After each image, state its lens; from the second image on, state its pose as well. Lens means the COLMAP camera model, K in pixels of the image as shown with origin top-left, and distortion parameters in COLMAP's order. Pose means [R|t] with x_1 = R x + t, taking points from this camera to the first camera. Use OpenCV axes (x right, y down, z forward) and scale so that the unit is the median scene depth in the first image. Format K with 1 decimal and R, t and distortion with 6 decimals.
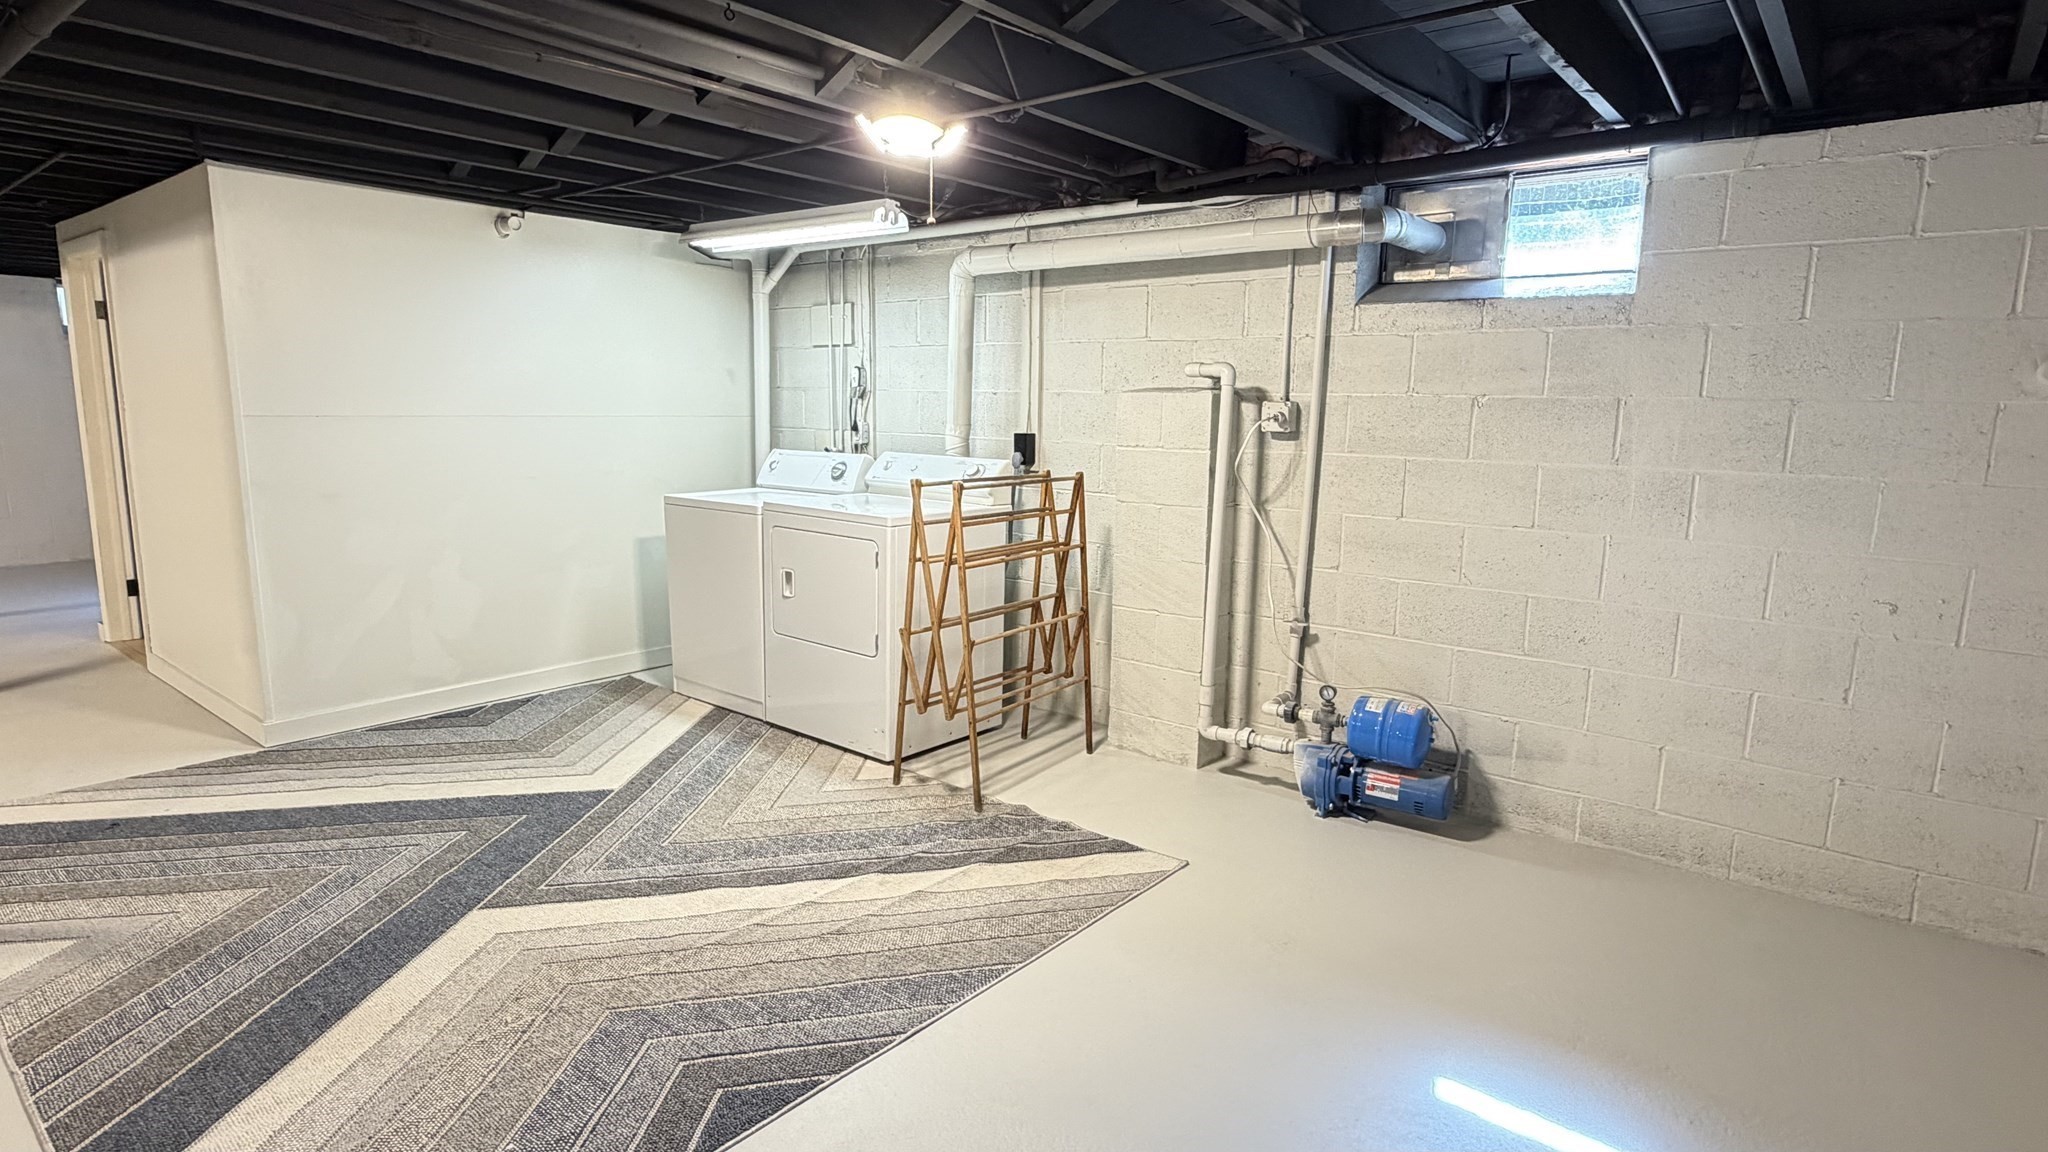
lens RADIAL K [[1058.6, 0, 1018.7], [0, 1058.6, 569.5], [0, 0, 1]] dist [0.001187, 0.000157]
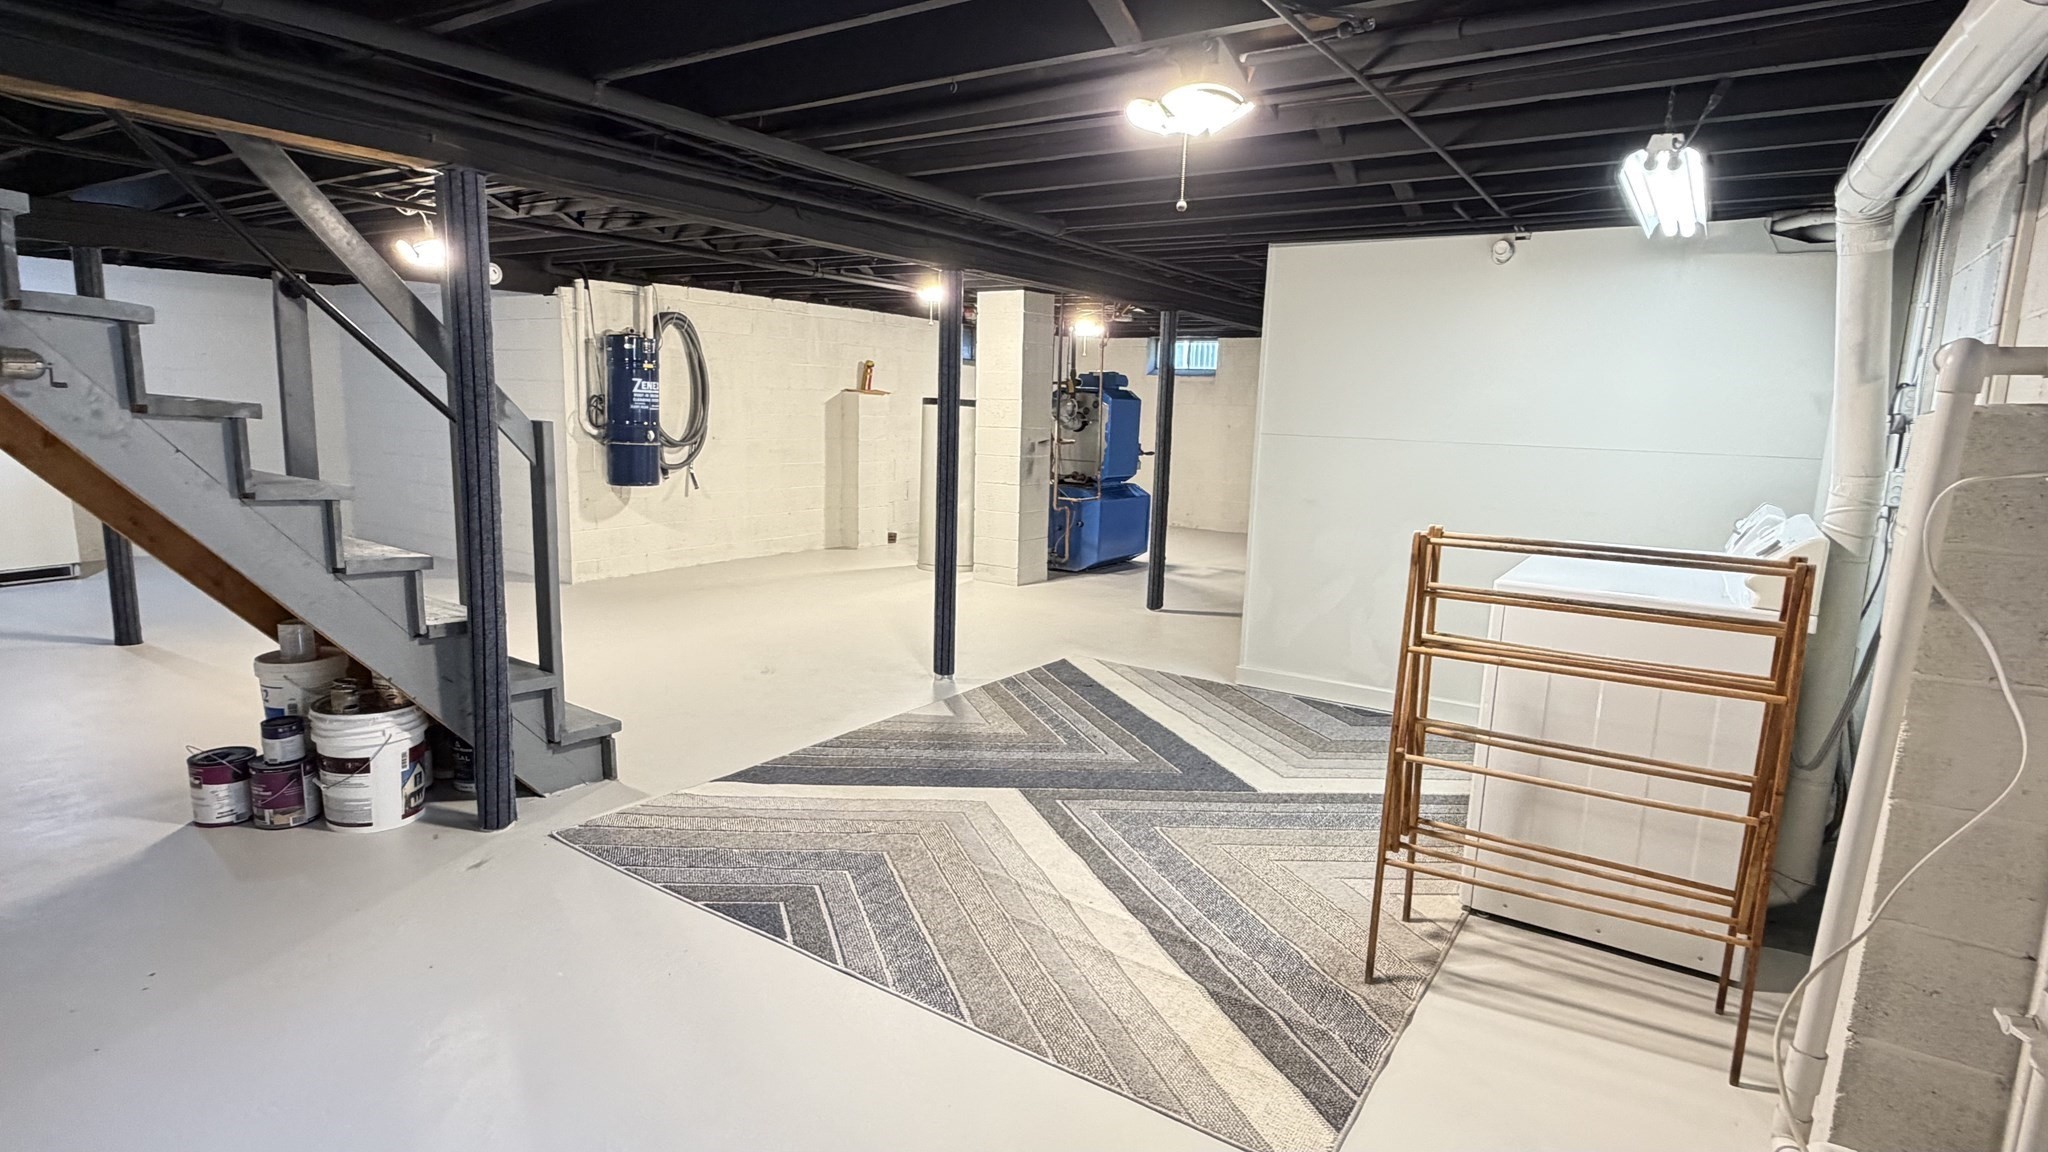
lens RADIAL K [[1058.6, 0, 1018.7], [0, 1058.6, 569.5], [0, 0, 1]] dist [0.001187, 0.000157]
pose [[0.099956, 0.143854, -0.984538, 0.685494], [-0.187675, 0.974458, 0.123327, -0.104352], [0.977132, 0.172445, 0.124401, 0.695230]]
